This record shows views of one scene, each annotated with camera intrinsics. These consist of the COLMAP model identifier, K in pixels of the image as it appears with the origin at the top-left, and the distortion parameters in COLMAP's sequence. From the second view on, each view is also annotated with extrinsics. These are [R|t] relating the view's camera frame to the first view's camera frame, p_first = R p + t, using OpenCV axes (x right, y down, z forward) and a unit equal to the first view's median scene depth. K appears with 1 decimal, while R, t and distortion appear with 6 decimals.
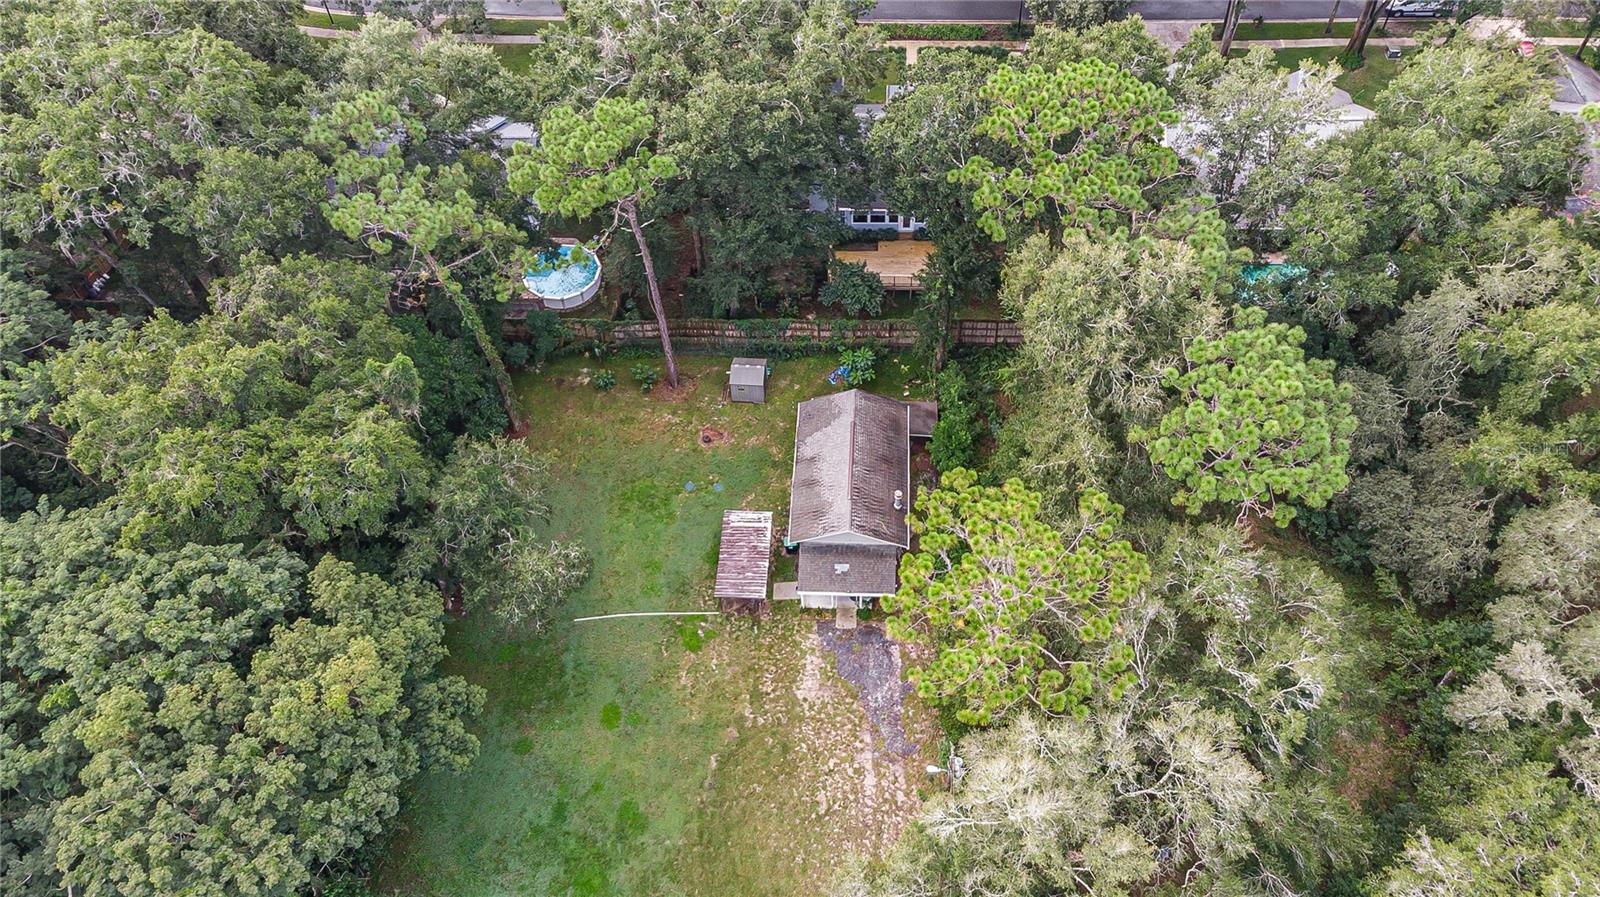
lens RADIAL K [[1187.1, 0, 802.1], [0, 1187.1, 440.0], [0, 0, 1]] dist [0.004054, 0.051067]
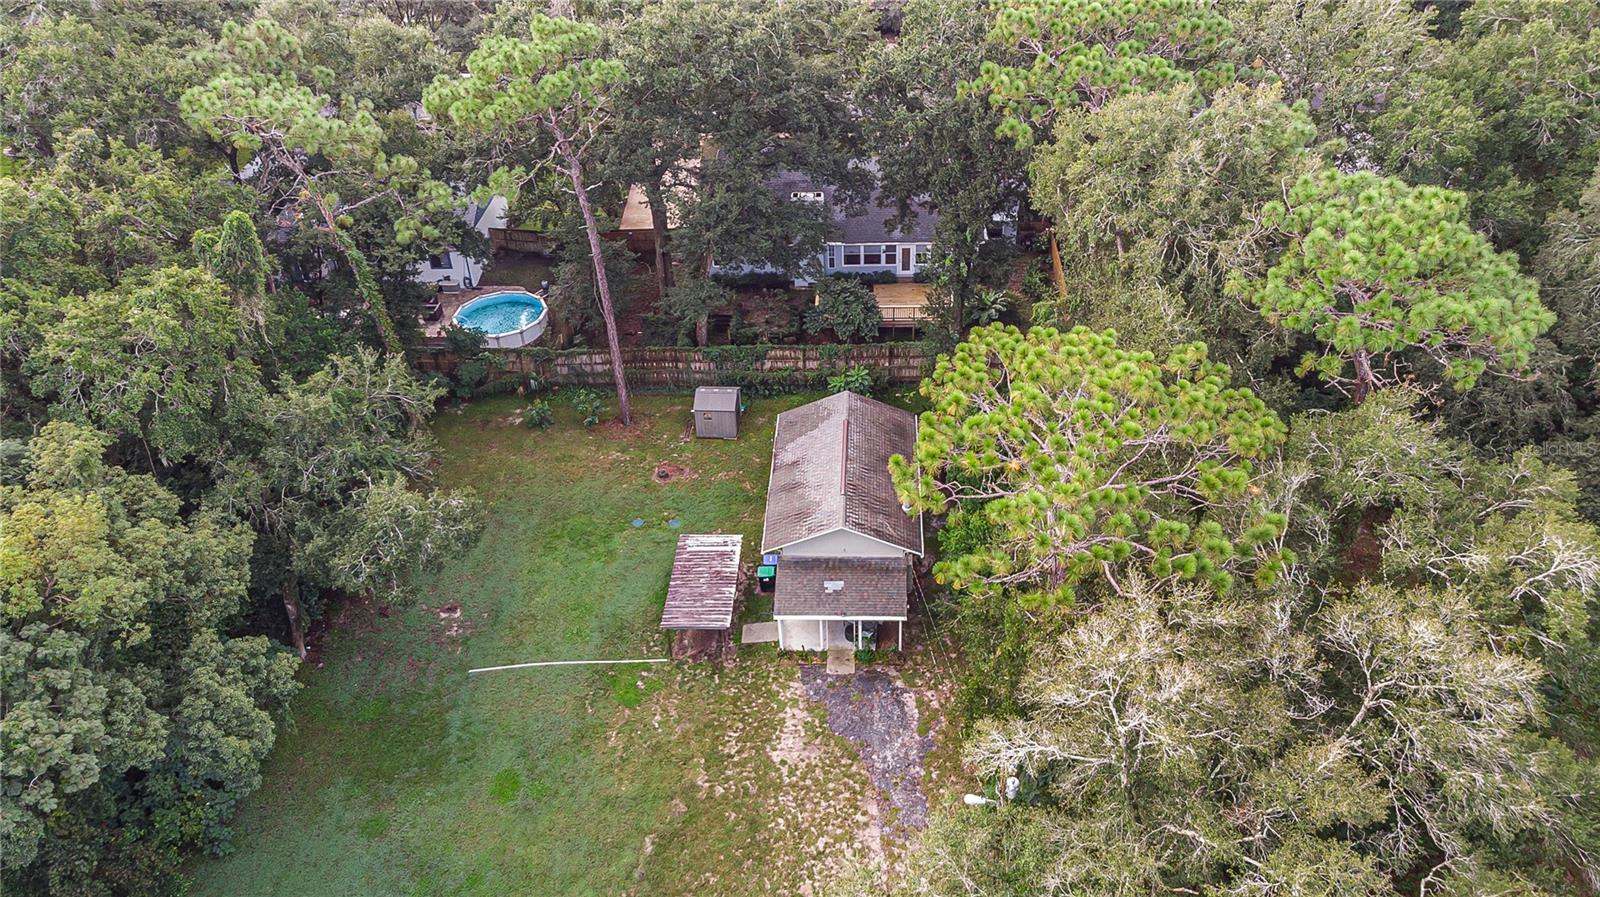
lens RADIAL K [[1187.1, 0, 800.6], [0, 1187.1, 436.1], [0, 0, 1]] dist [0.004054, 0.051067]
pose [[0.999990, -0.003056, 0.003140, 0.011646], [0.003816, 0.959608, -0.281315, 0.245045], [-0.002154, 0.281324, 0.959610, 0.286024]]
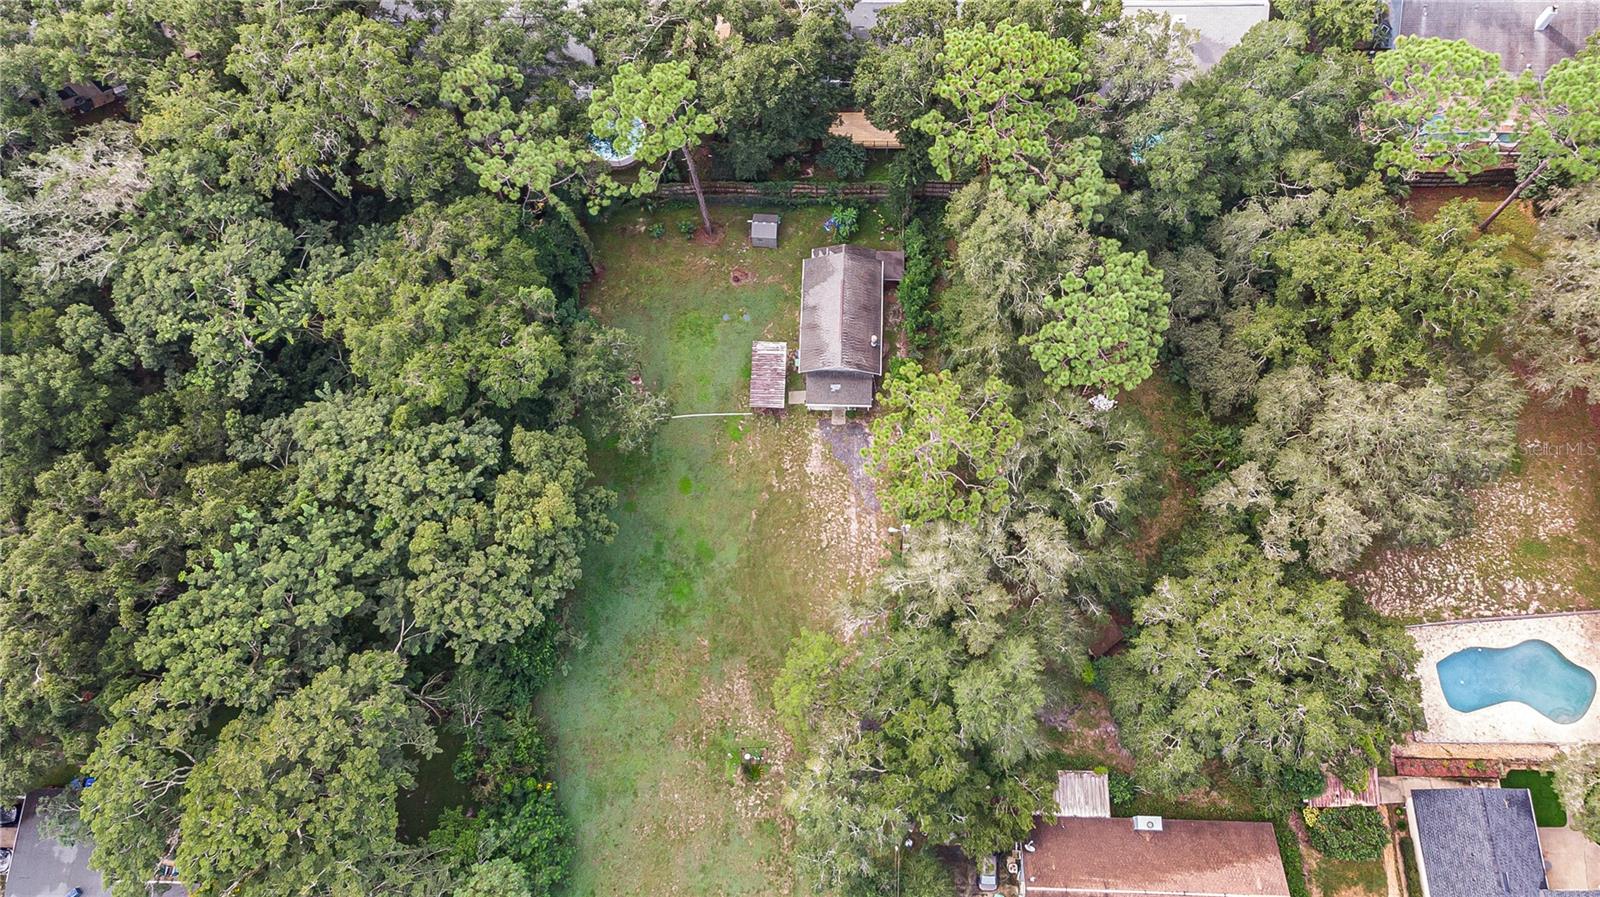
lens RADIAL K [[1187.1, 0, 807.5], [0, 1187.1, 444.7], [0, 0, 1]] dist [0.004054, 0.051067]
pose [[0.999794, -0.017982, 0.009438, -0.017897], [0.013788, 0.942240, 0.334655, -0.343552], [-0.014911, -0.334456, 0.942293, -0.442297]]
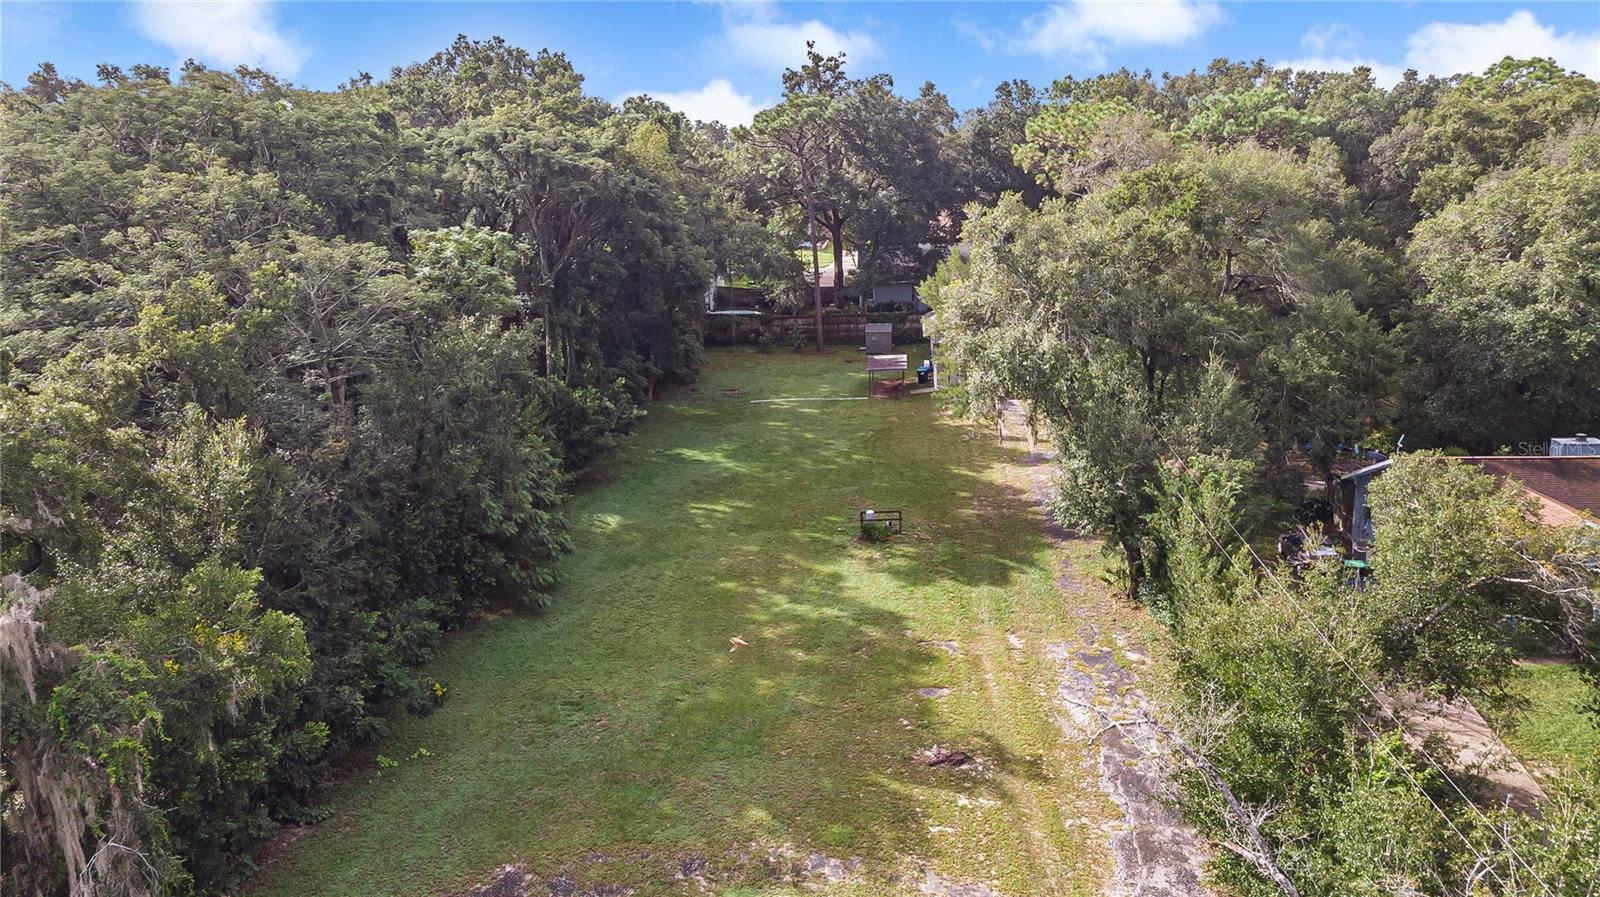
lens RADIAL K [[1187.1, 0, 805.1], [0, 1187.1, 454.8], [0, 0, 1]] dist [0.004054, 0.051067]
pose [[0.999515, 0.012068, -0.028711, -0.111038], [-0.026921, 0.798286, -0.601676, 1.037974], [0.015659, 0.602158, 0.798224, 0.058056]]
